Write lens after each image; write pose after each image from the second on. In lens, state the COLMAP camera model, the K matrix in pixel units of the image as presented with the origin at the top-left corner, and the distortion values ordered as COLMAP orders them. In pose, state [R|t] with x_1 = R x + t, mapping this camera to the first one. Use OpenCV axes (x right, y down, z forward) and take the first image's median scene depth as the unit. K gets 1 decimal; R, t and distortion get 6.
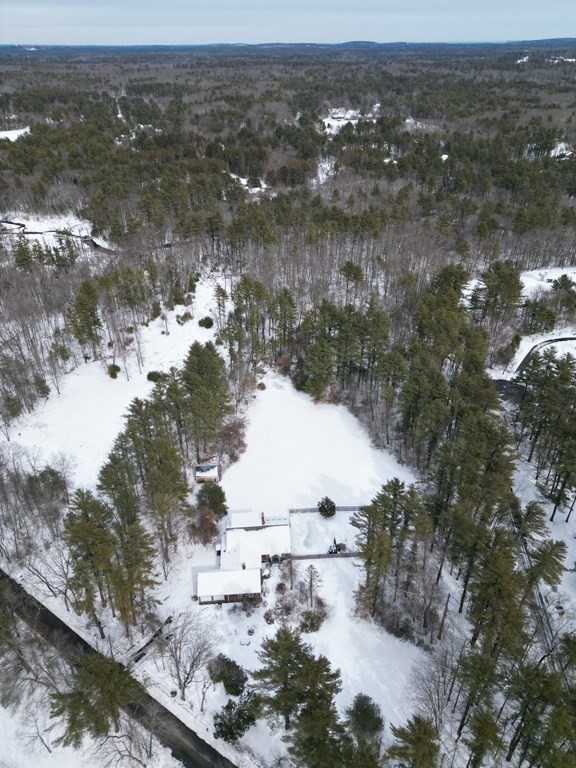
lens RADIAL K [[533.5, 0, 285.9], [0, 533.5, 387.0], [0, 0, 1]] dist [0.080480, -0.073559]
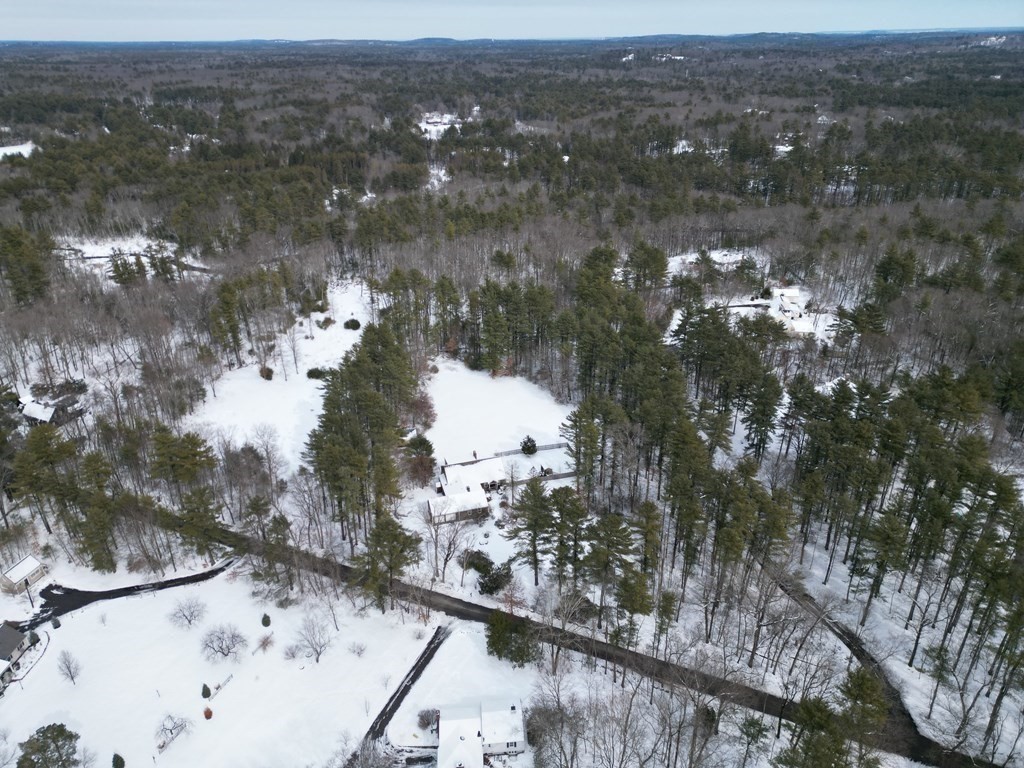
lens RADIAL K [[711.1, 0, 512.0], [0, 711.1, 384.0], [0, 0, 1]] dist [0.085561, -0.073202]
pose [[0.977264, -0.095370, 0.189367, -0.075293], [0.117156, 0.987291, -0.107380, 0.088002], [-0.176719, 0.127124, 0.976017, -0.140744]]
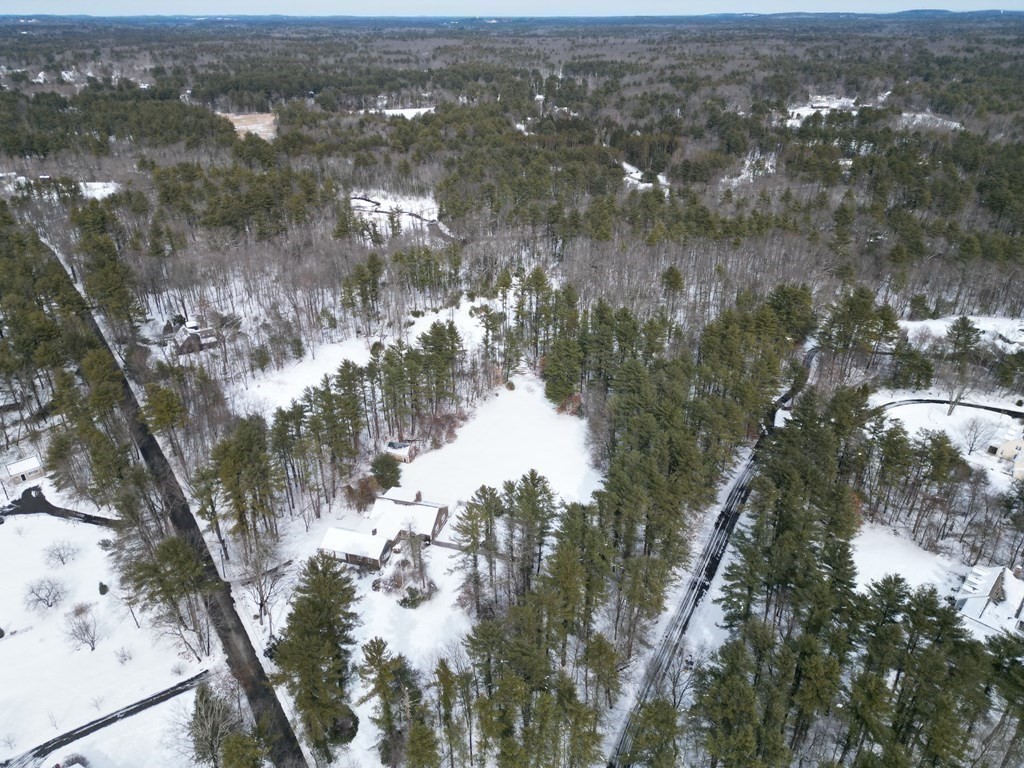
lens RADIAL K [[711.1, 0, 512.0], [0, 711.1, 384.0], [0, 0, 1]] dist [0.085561, -0.073202]
pose [[0.935699, 0.162731, -0.313027, 0.156288], [-0.190347, 0.979908, -0.059567, 0.031508], [0.297044, 0.115320, 0.947874, -0.052205]]
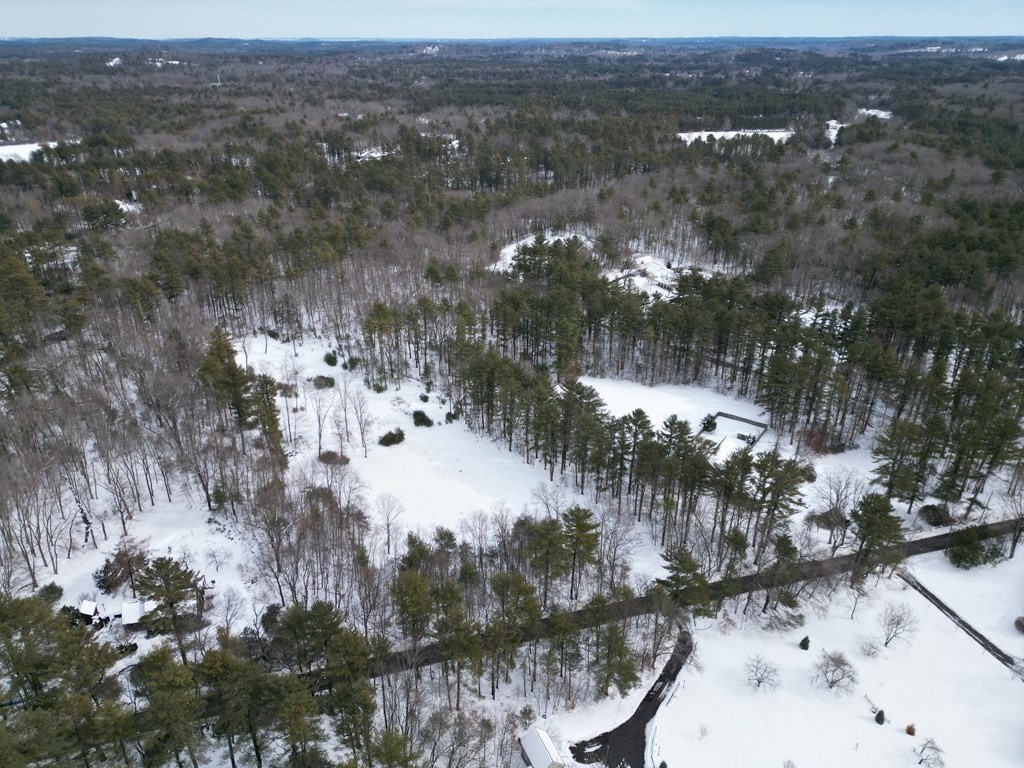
lens RADIAL K [[711.1, 0, 512.0], [0, 711.1, 384.0], [0, 0, 1]] dist [0.085561, -0.073202]
pose [[0.622126, -0.335201, 0.707530, -0.430133], [0.419771, 0.905647, 0.059960, -0.040806], [-0.660872, 0.259698, 0.704135, 0.065505]]
